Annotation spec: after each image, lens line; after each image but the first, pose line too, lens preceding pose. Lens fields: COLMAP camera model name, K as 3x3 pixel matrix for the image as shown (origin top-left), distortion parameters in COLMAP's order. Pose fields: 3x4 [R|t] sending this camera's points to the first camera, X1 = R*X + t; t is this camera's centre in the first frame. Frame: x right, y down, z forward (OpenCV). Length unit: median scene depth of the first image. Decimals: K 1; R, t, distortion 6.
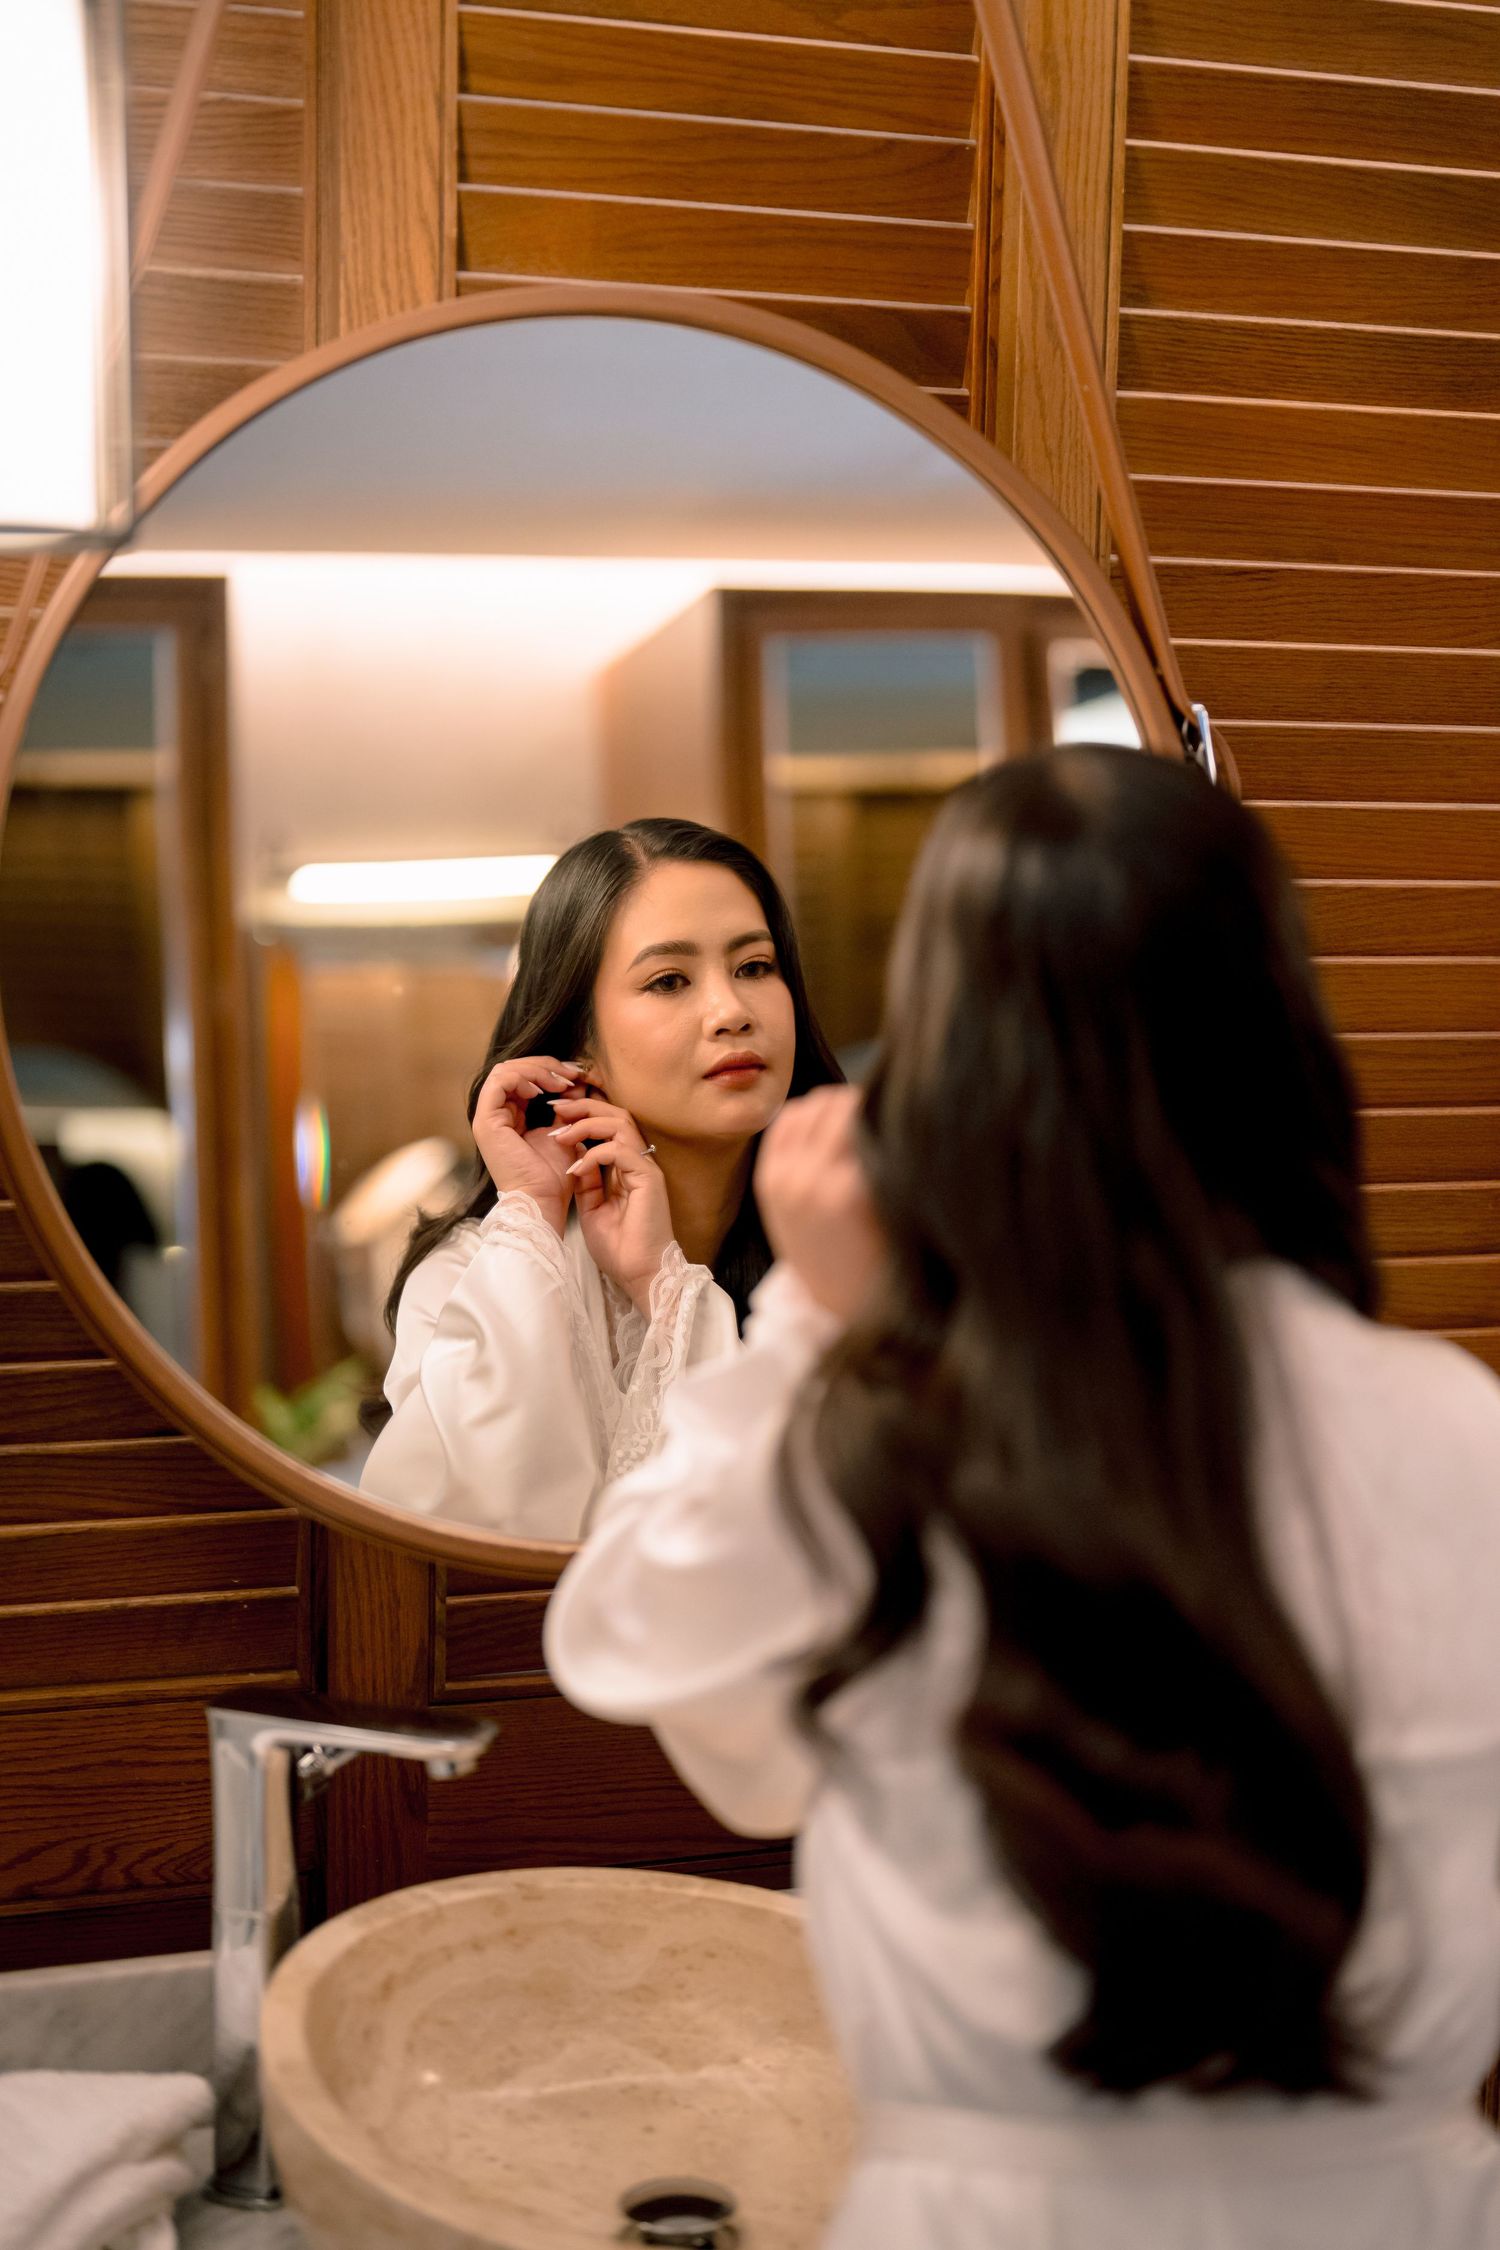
lens RADIAL K [[3226.8, 0, 749.4], [0, 3226.8, 1130.2], [0, 0, 1]] dist [0.024865, 0.000000]
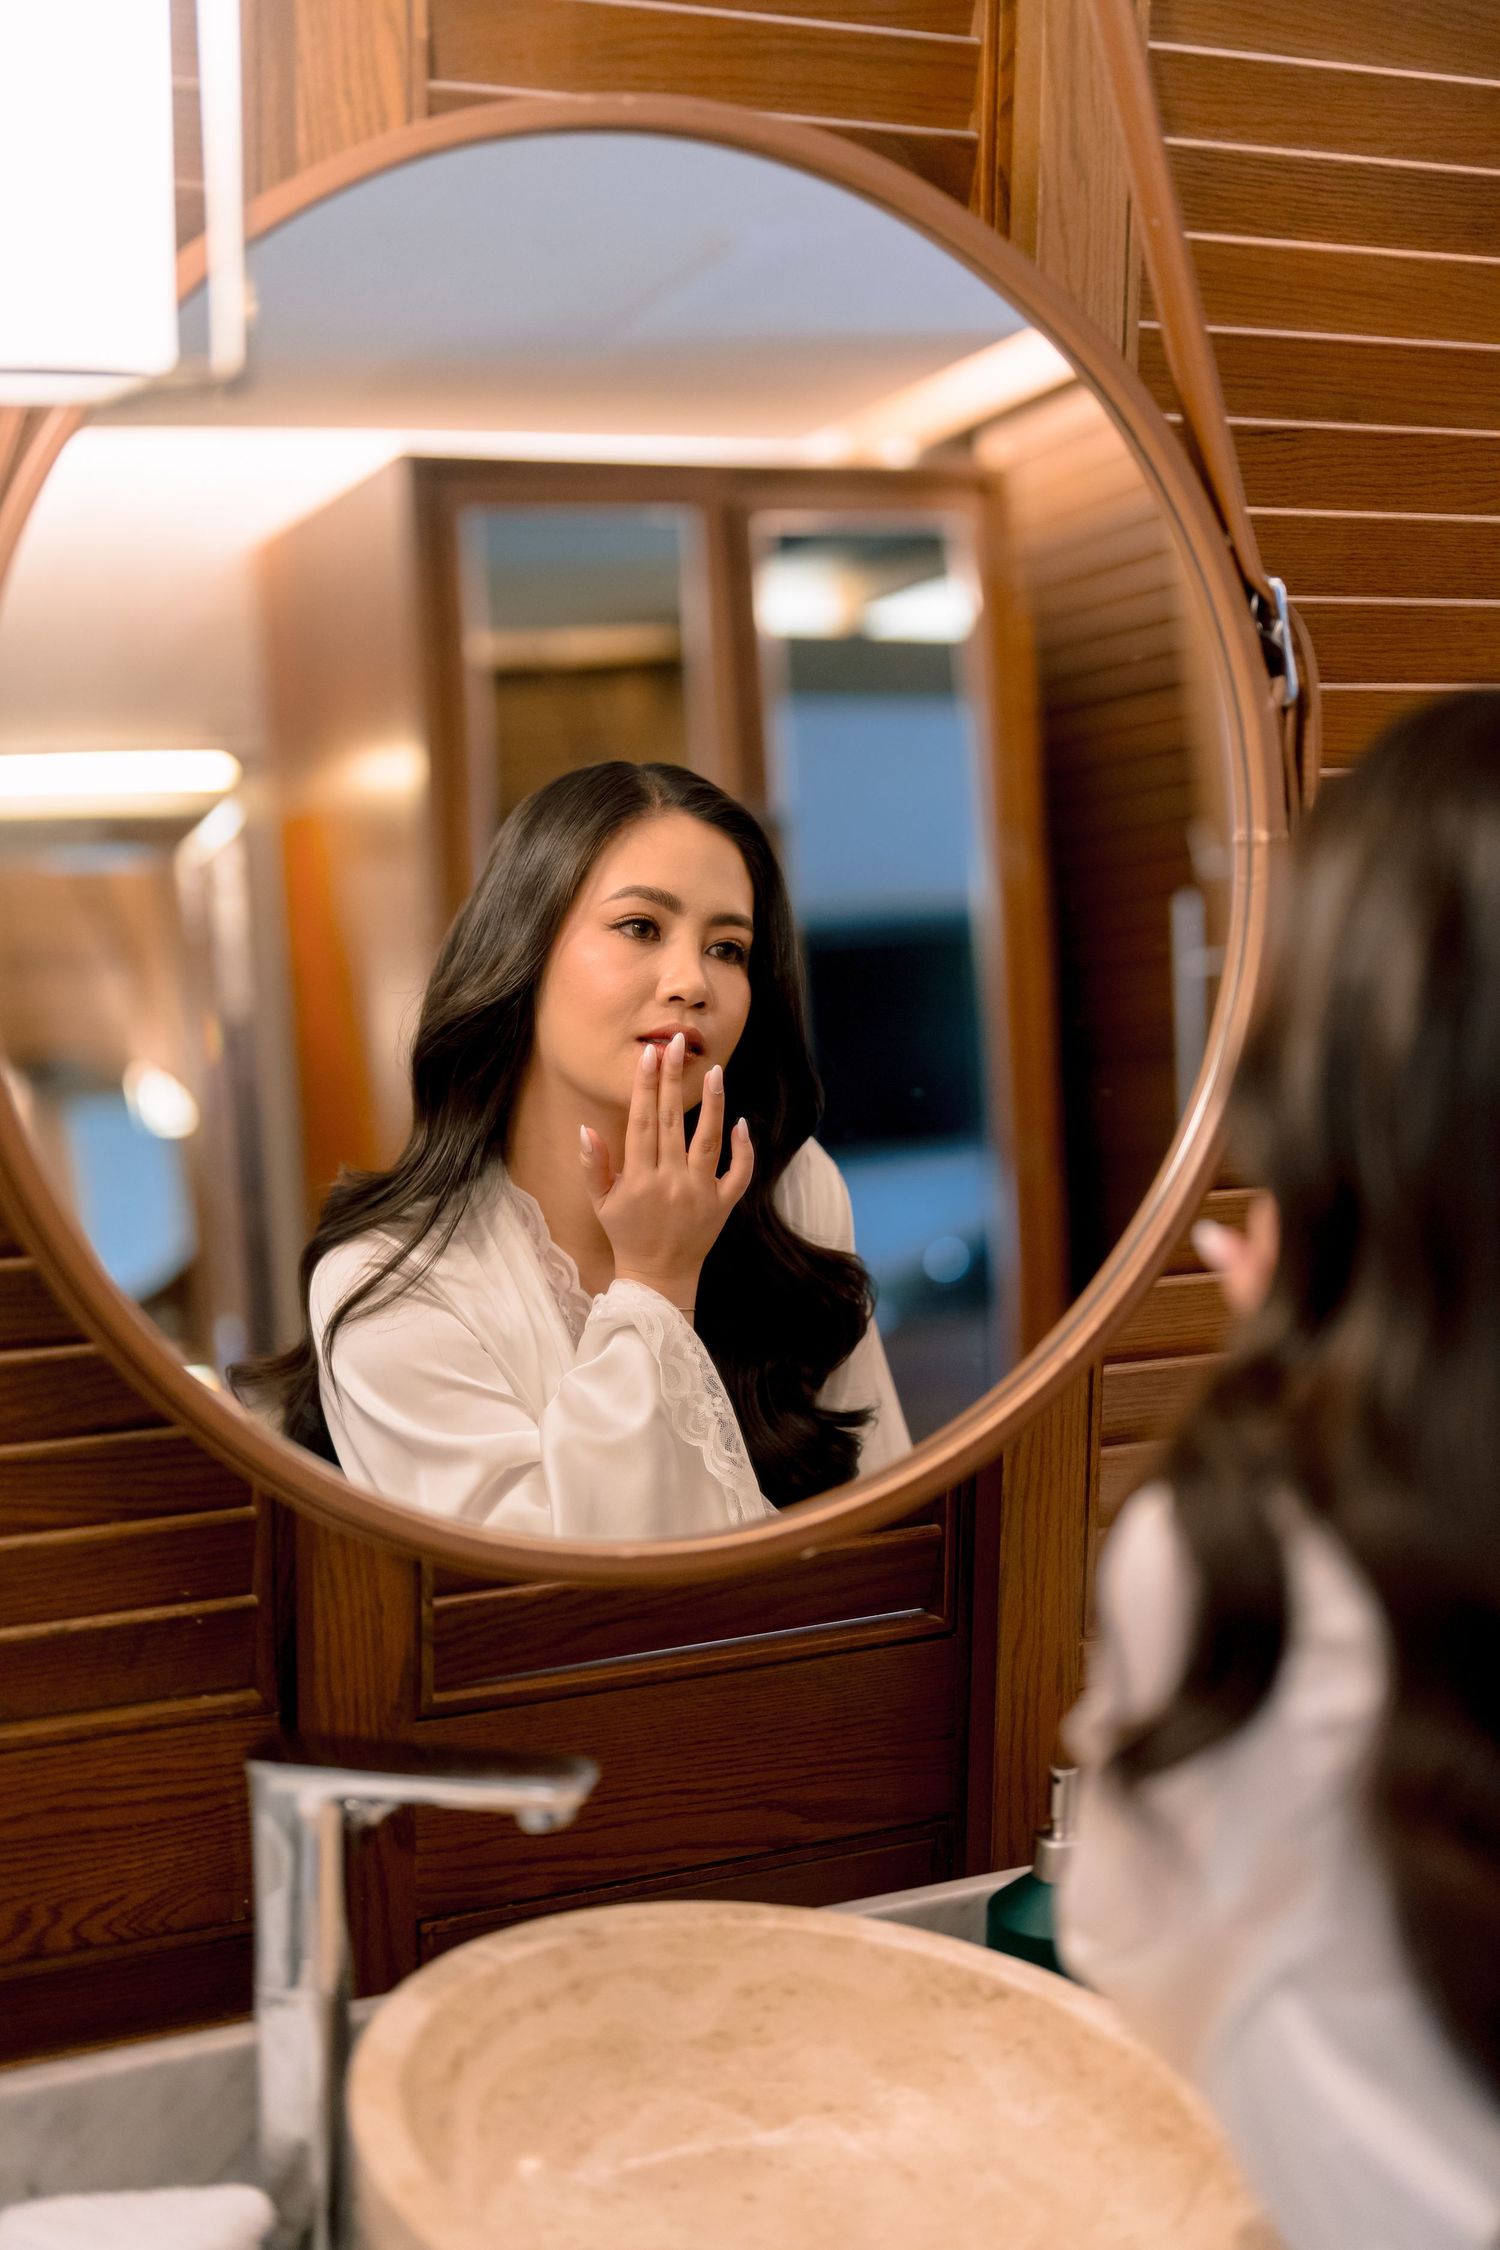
lens RADIAL K [[3226.8, 0, 751.0], [0, 3226.8, 1120.5], [0, 0, 1]] dist [0.024865, 0.000000]
pose [[0.988133, -0.031822, 0.150266, -0.138064], [0.026239, 0.998895, 0.038986, -0.018770], [-0.151340, -0.034581, 0.987877, 0.118843]]
